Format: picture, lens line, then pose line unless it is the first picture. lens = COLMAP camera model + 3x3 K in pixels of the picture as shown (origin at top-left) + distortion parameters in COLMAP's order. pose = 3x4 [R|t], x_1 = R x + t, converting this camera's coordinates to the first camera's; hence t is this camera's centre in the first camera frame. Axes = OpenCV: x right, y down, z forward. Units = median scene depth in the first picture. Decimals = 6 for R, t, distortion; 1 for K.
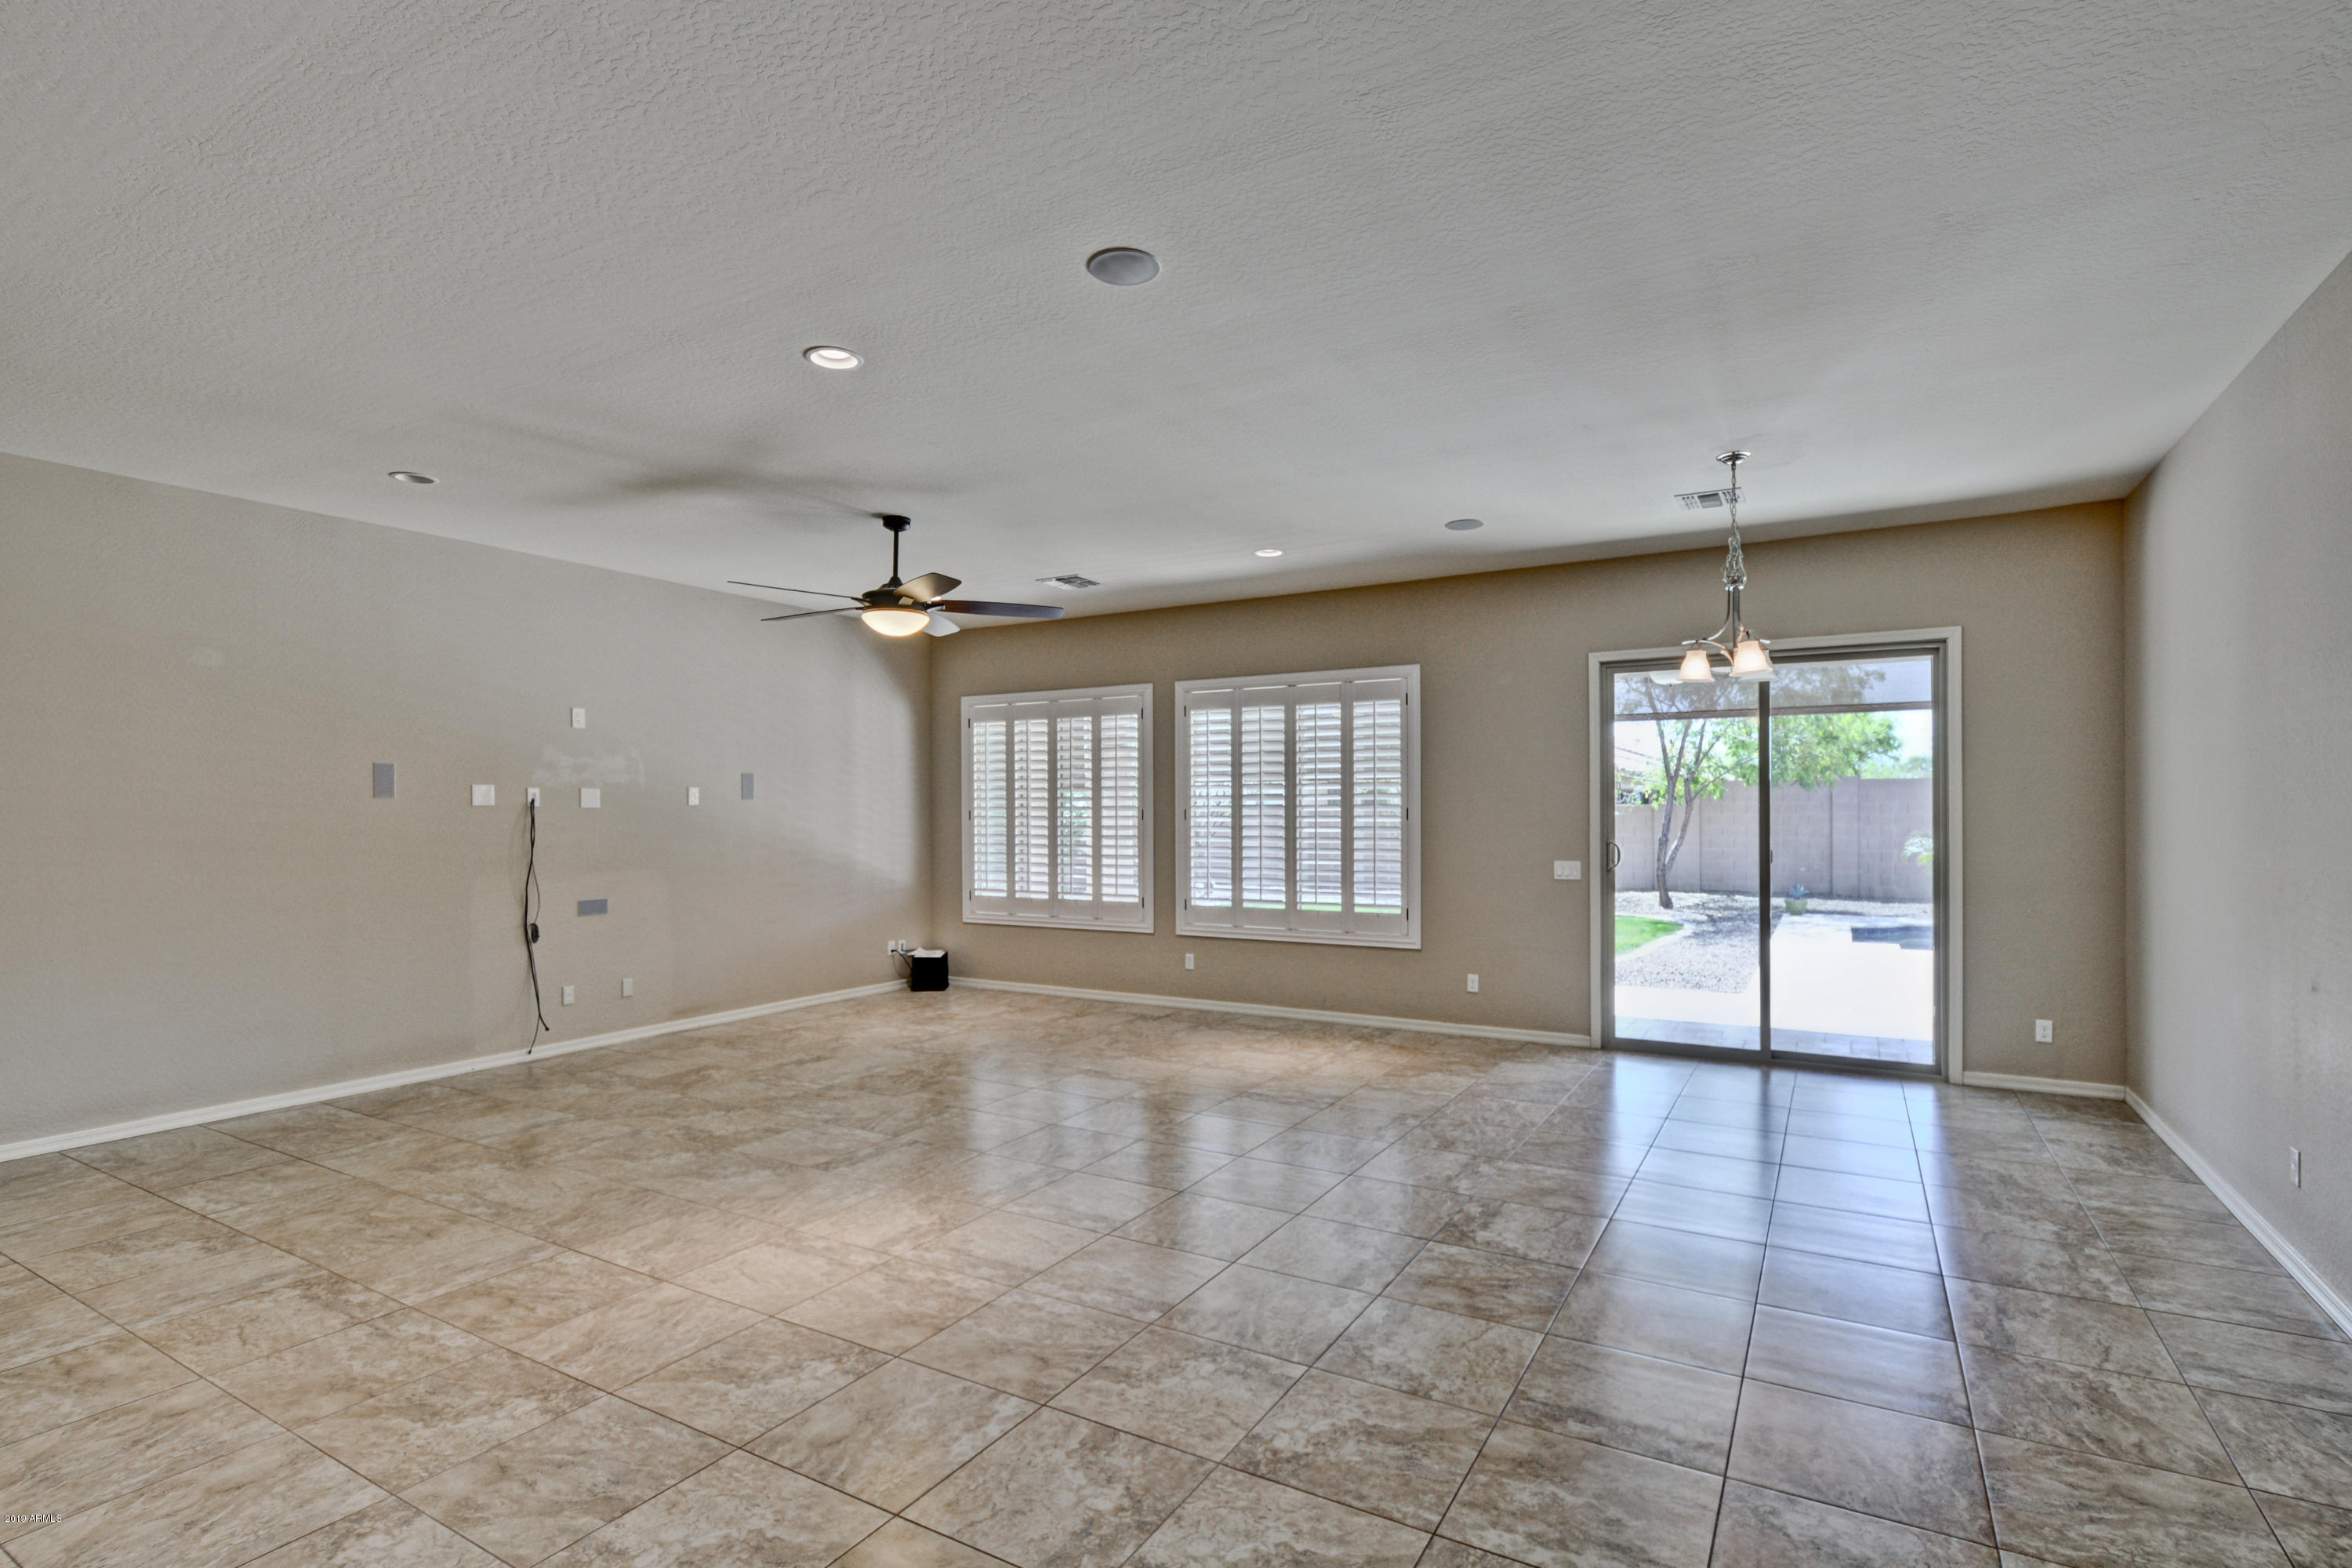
lens RADIAL K [[1116.6, 0, 1185.9], [0, 1116.6, 817.2], [0, 0, 1]] dist [0.013738, -0.015054]
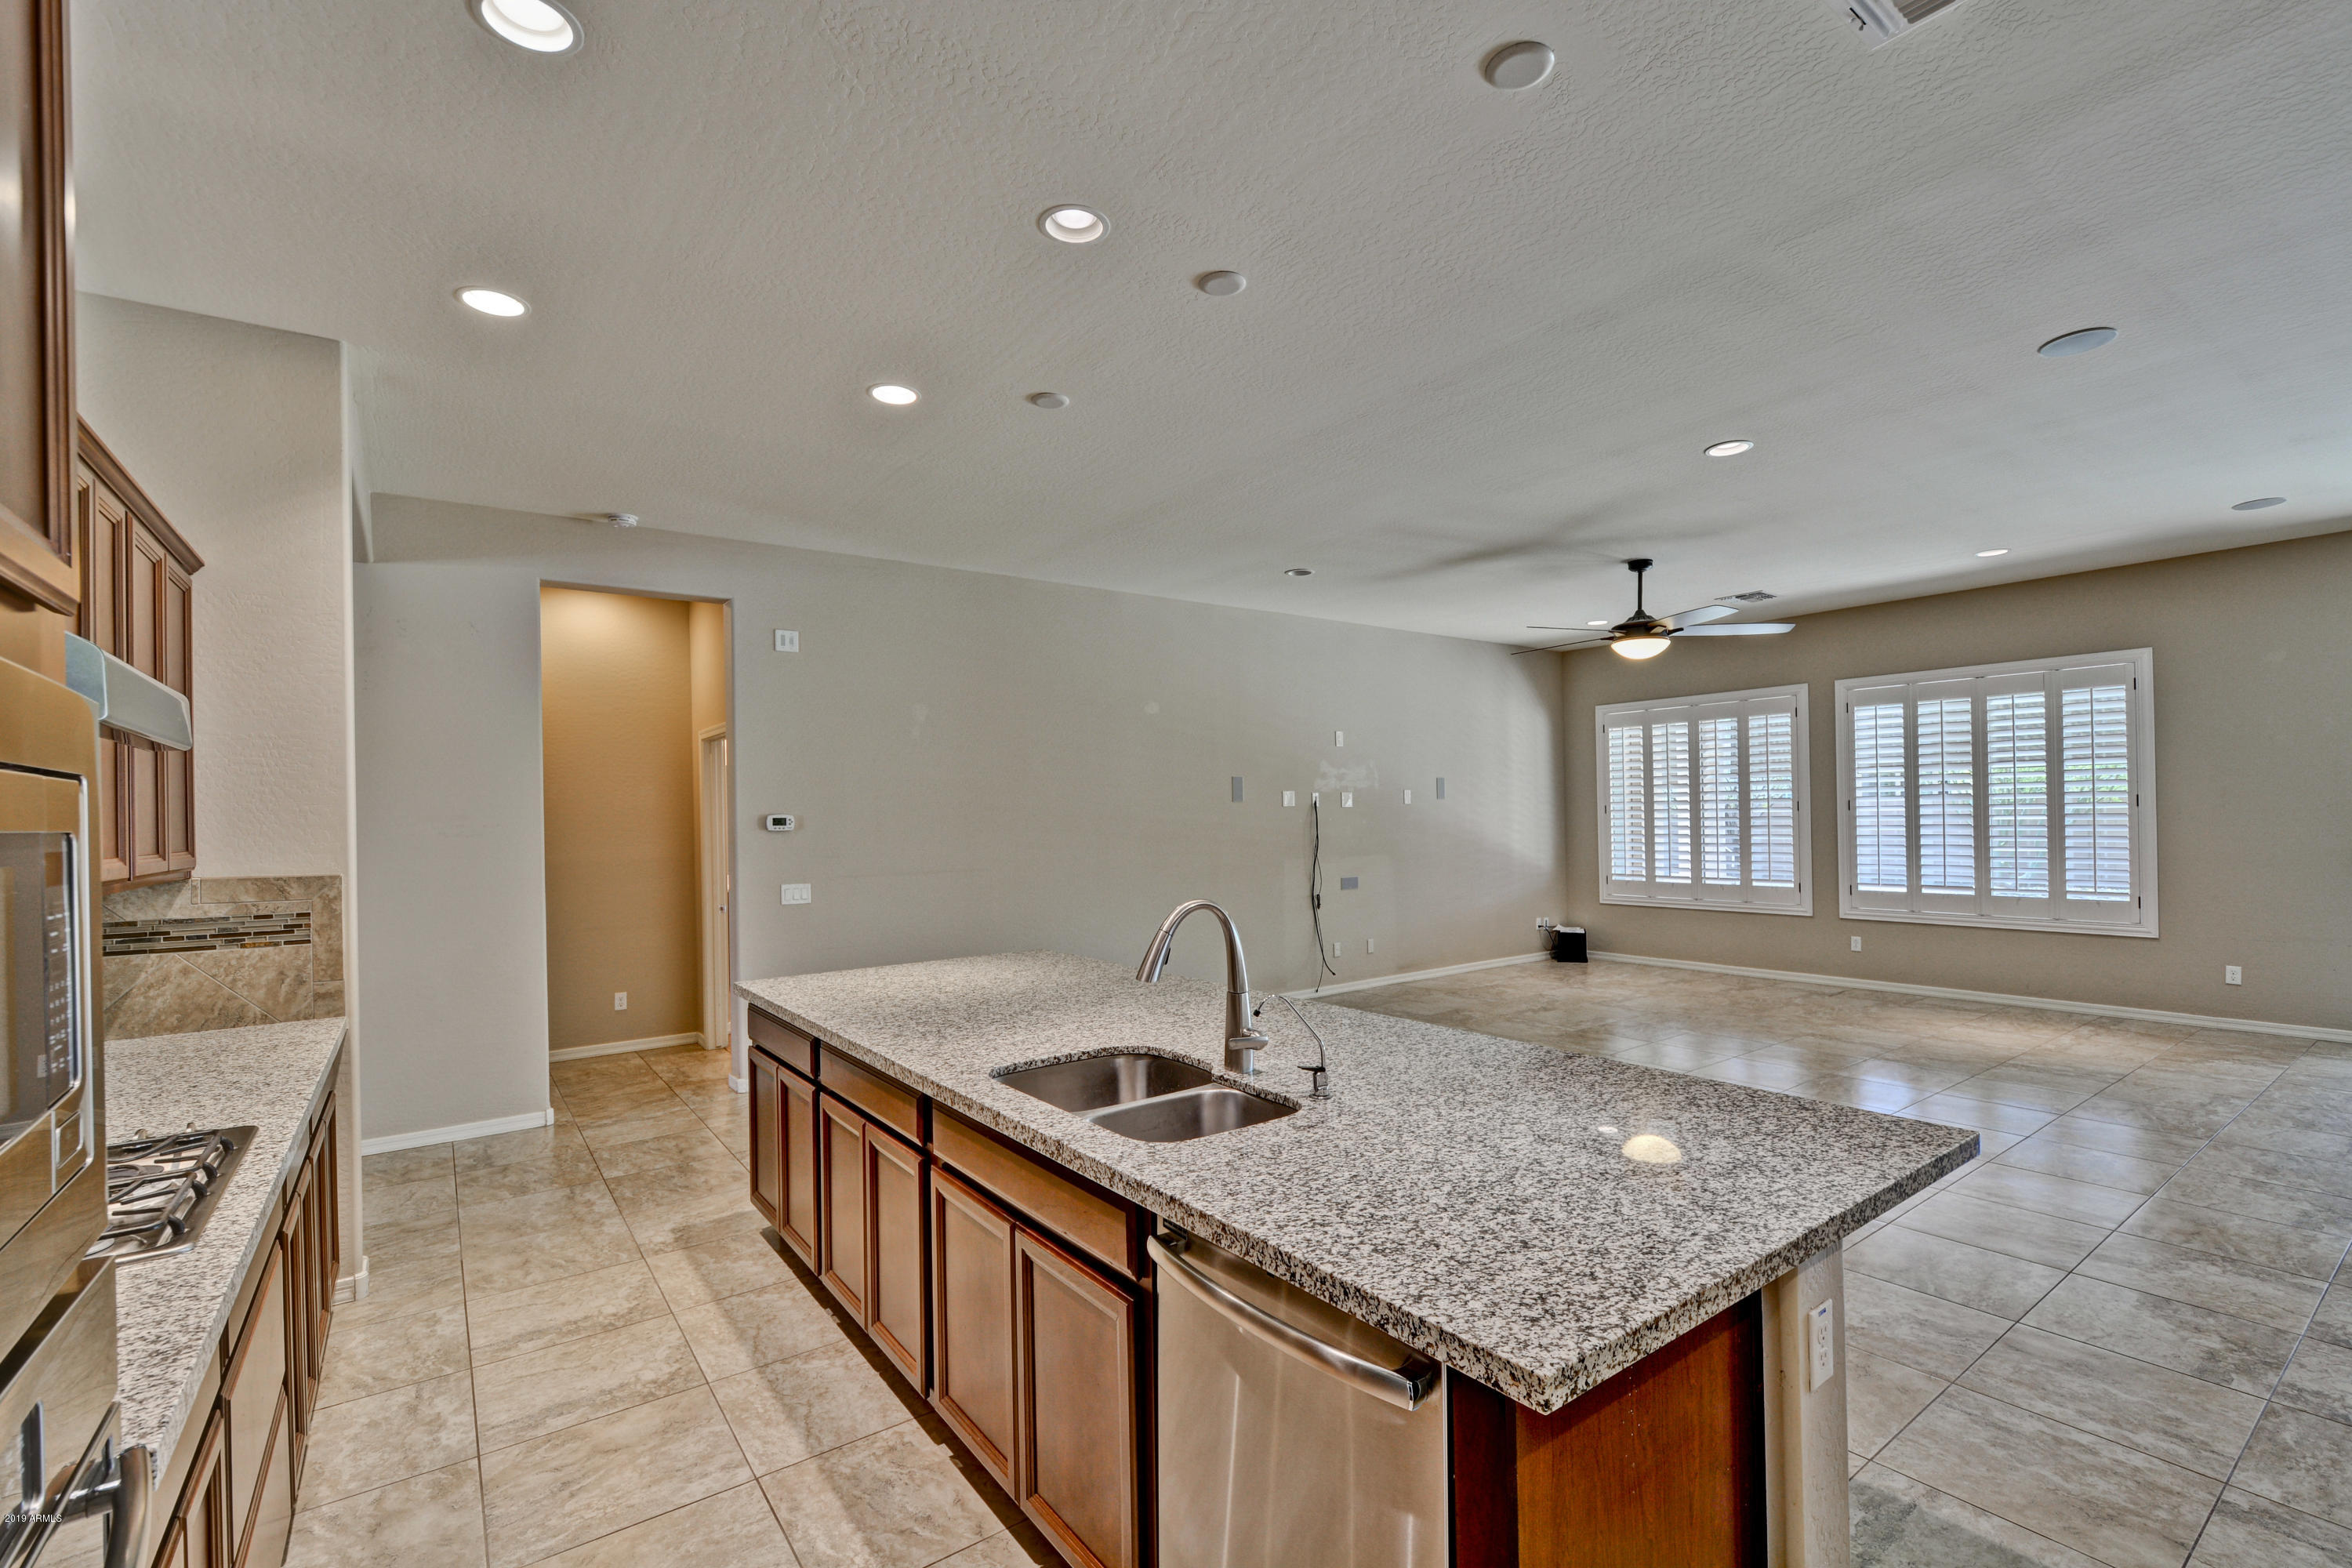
lens RADIAL K [[1026.0, 0, 1198.4], [0, 1026.0, 813.3], [0, 0, 1]] dist [-0.000258, -0.001185]
pose [[0.919277, -0.013926, -0.393364, -0.209327], [0.012967, 0.999903, -0.005095, 0.002631], [0.393397, -0.000417, 0.919369, -0.159449]]
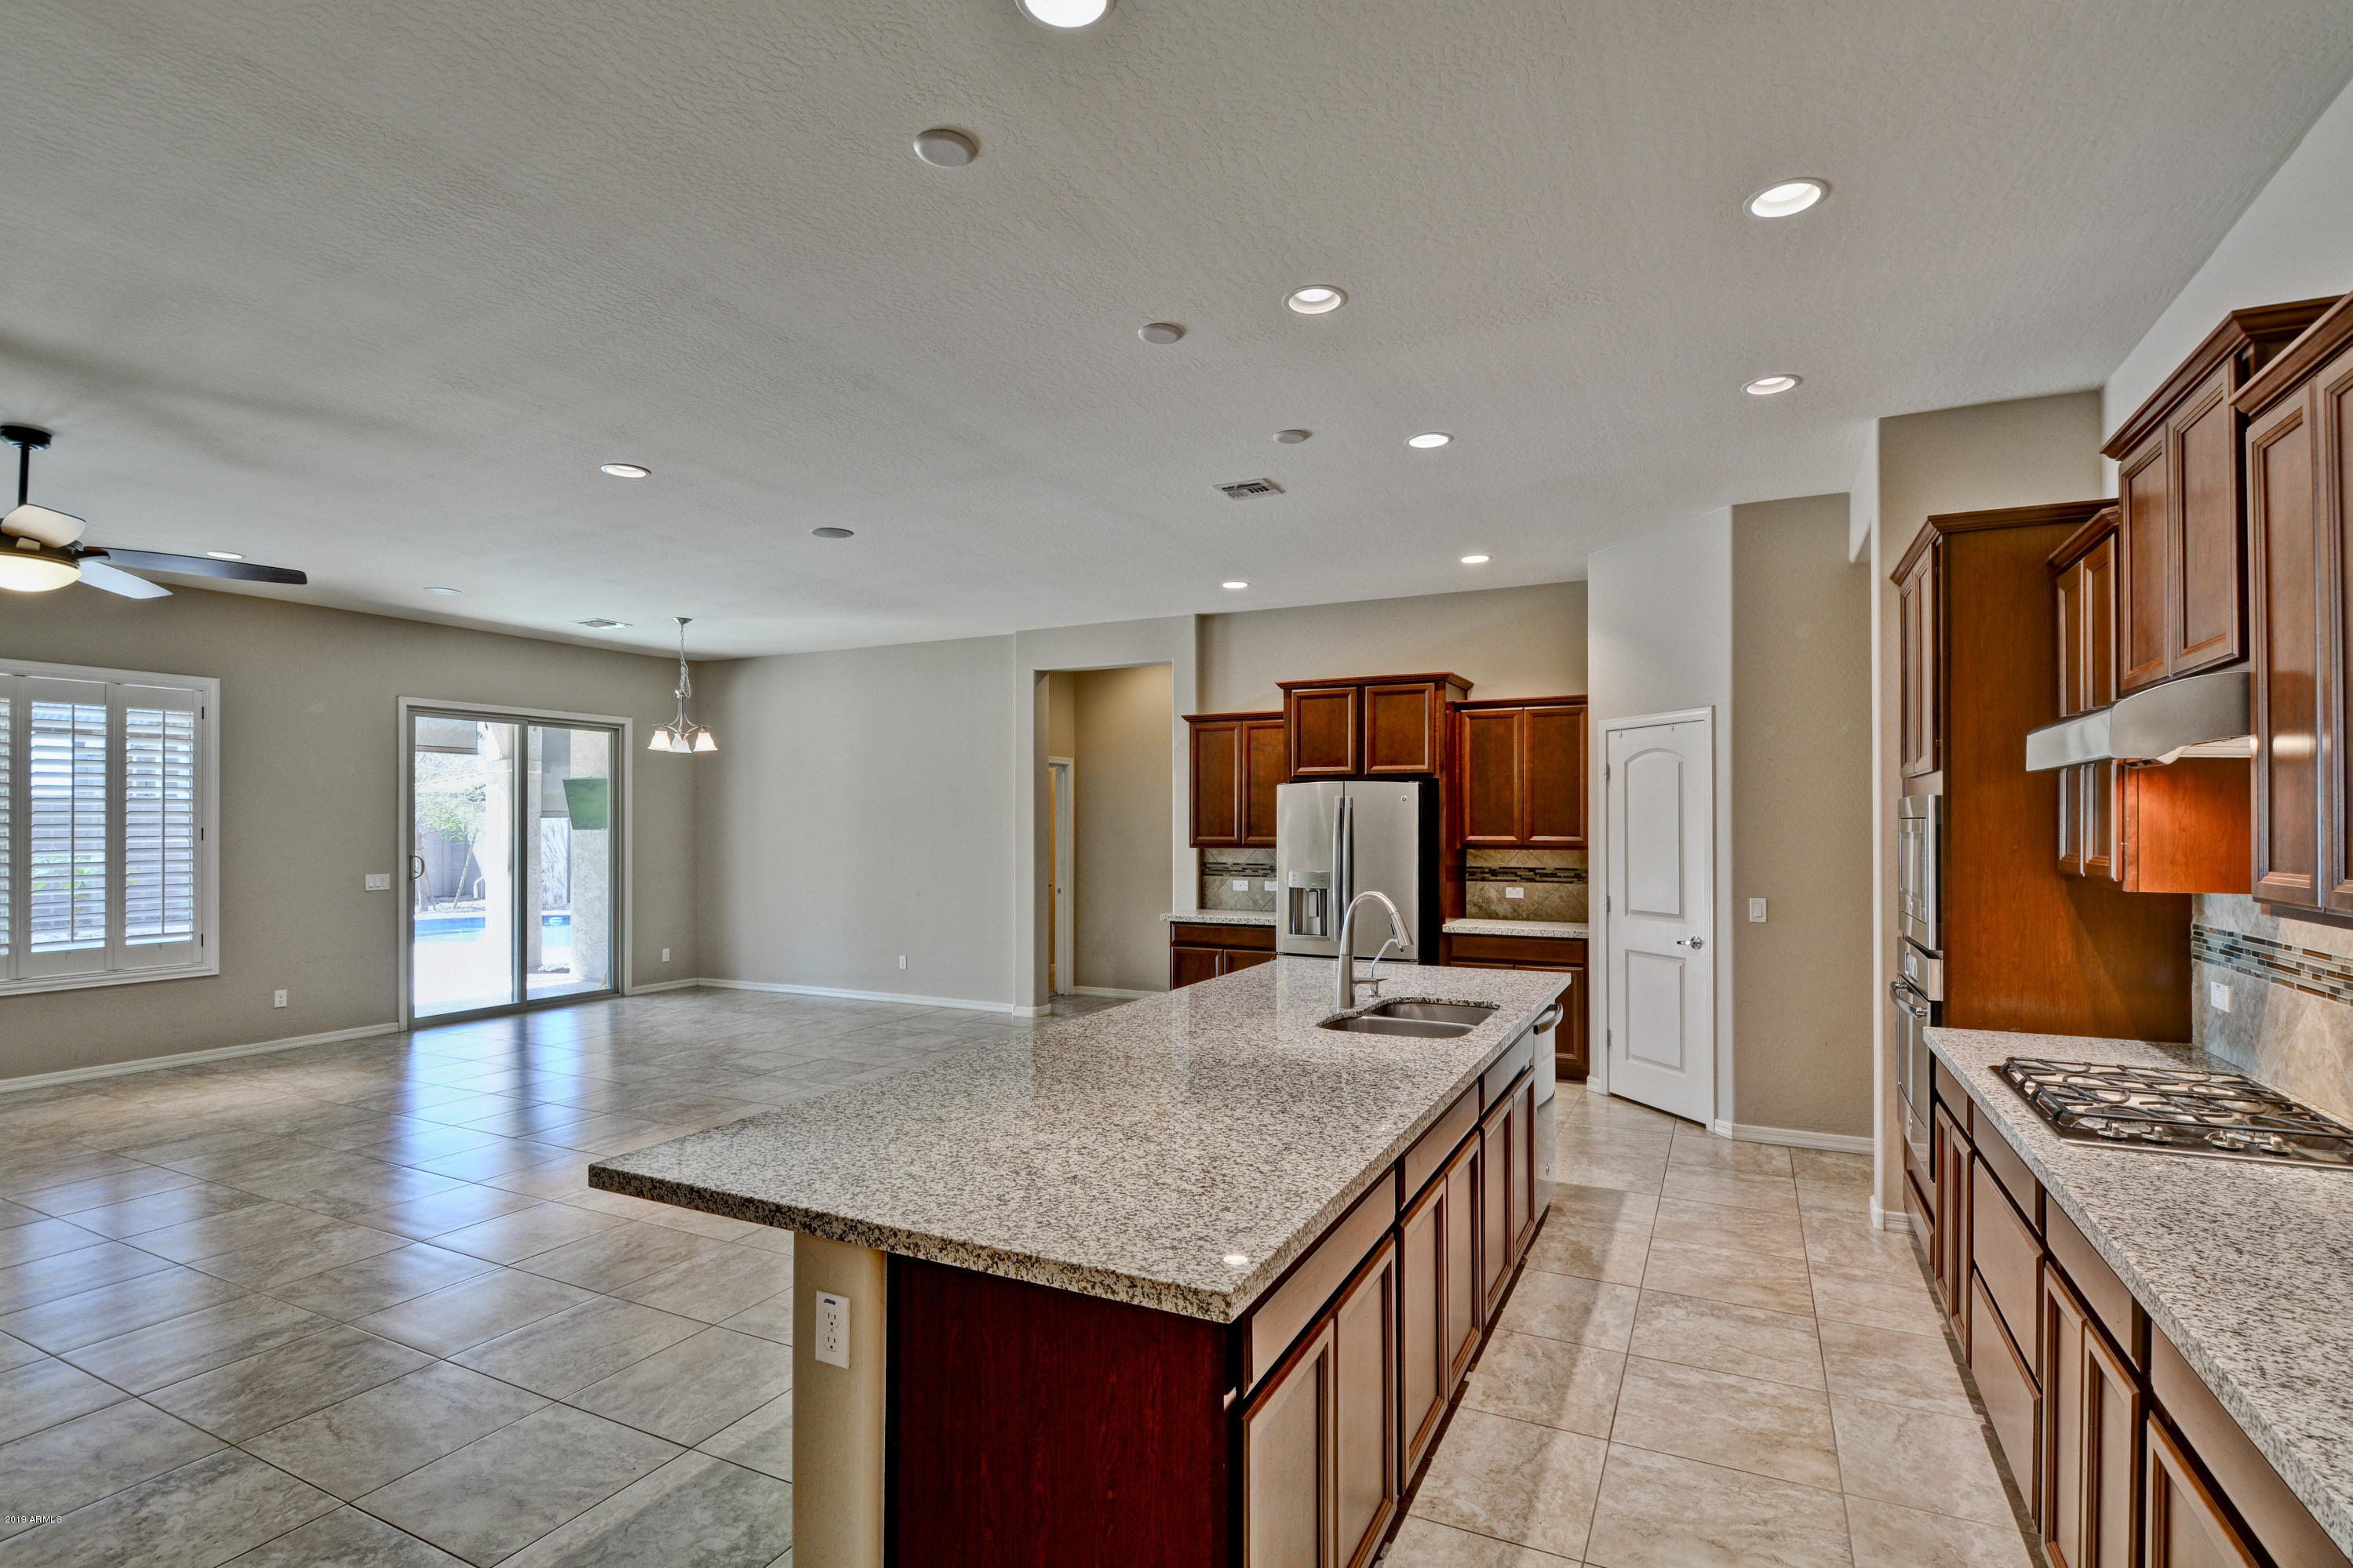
lens RADIAL K [[1116.9, 0, 1186.4], [0, 1116.9, 817.2], [0, 0, 1]] dist [0.013738, -0.015054]
pose [[-0.064543, 0.009123, 0.997873, -0.808035], [0.007162, 0.999937, -0.008678, -0.002734], [-0.997889, 0.006586, -0.064604, 0.227791]]
